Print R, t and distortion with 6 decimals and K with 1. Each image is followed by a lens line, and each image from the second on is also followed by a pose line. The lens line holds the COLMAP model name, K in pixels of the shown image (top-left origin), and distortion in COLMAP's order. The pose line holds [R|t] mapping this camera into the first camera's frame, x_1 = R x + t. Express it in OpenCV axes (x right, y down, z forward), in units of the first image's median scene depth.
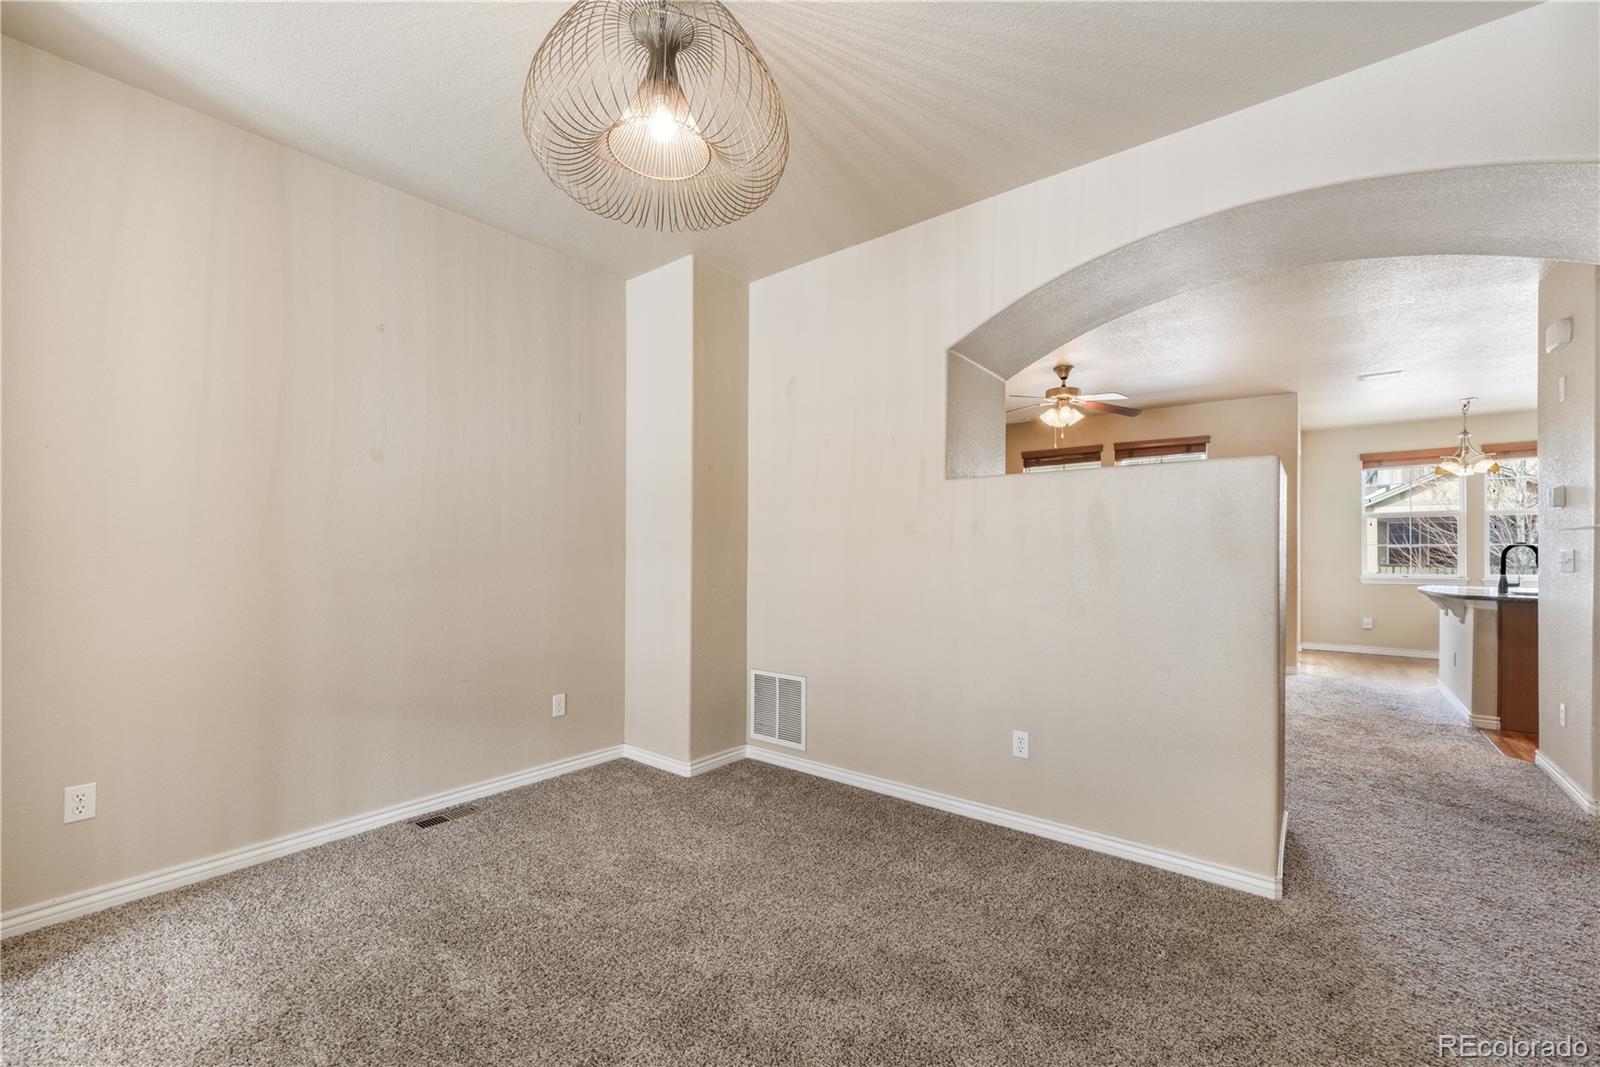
lens RADIAL K [[638.3, 0, 795.8], [0, 638.3, 546.9], [0, 0, 1]] dist [-0.000258, 0.000070]
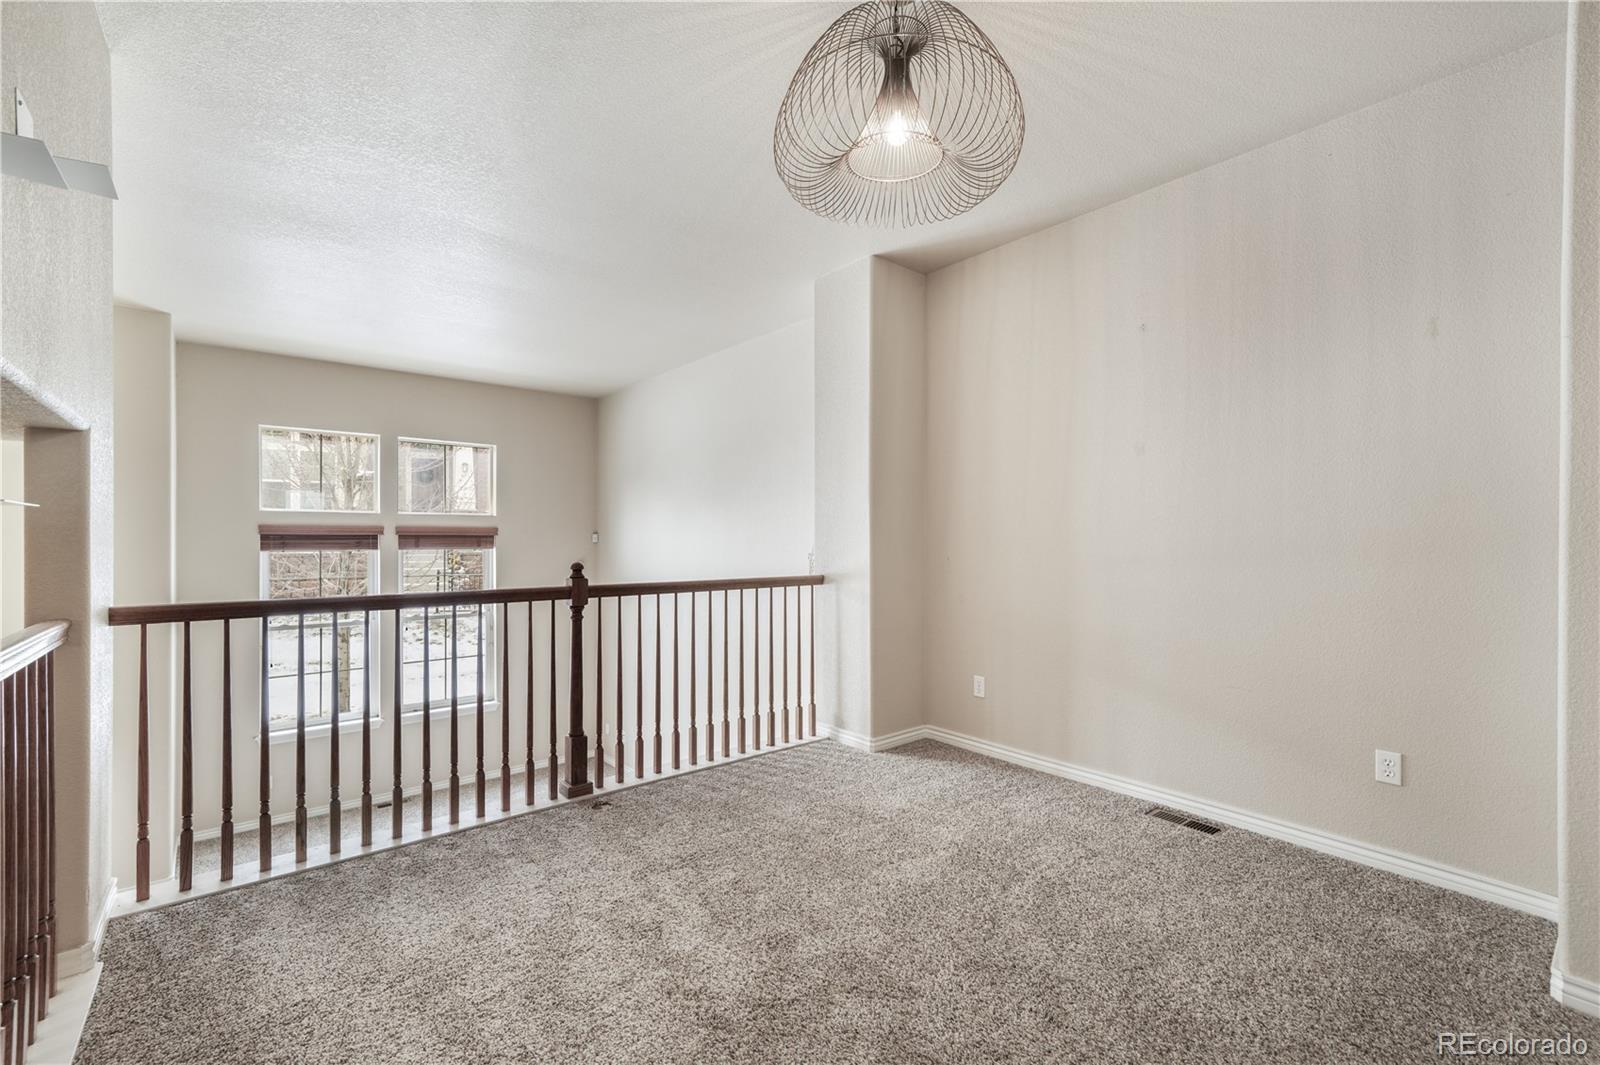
lens RADIAL K [[686.1, 0, 795.3], [0, 686.1, 535.7], [0, 0, 1]] dist [0.000016, 0.000002]
pose [[-0.201979, -0.008494, -0.979353, 0.621910], [0.006992, 0.999924, -0.010114, 0.010089], [0.979365, -0.008891, -0.201904, 0.715538]]
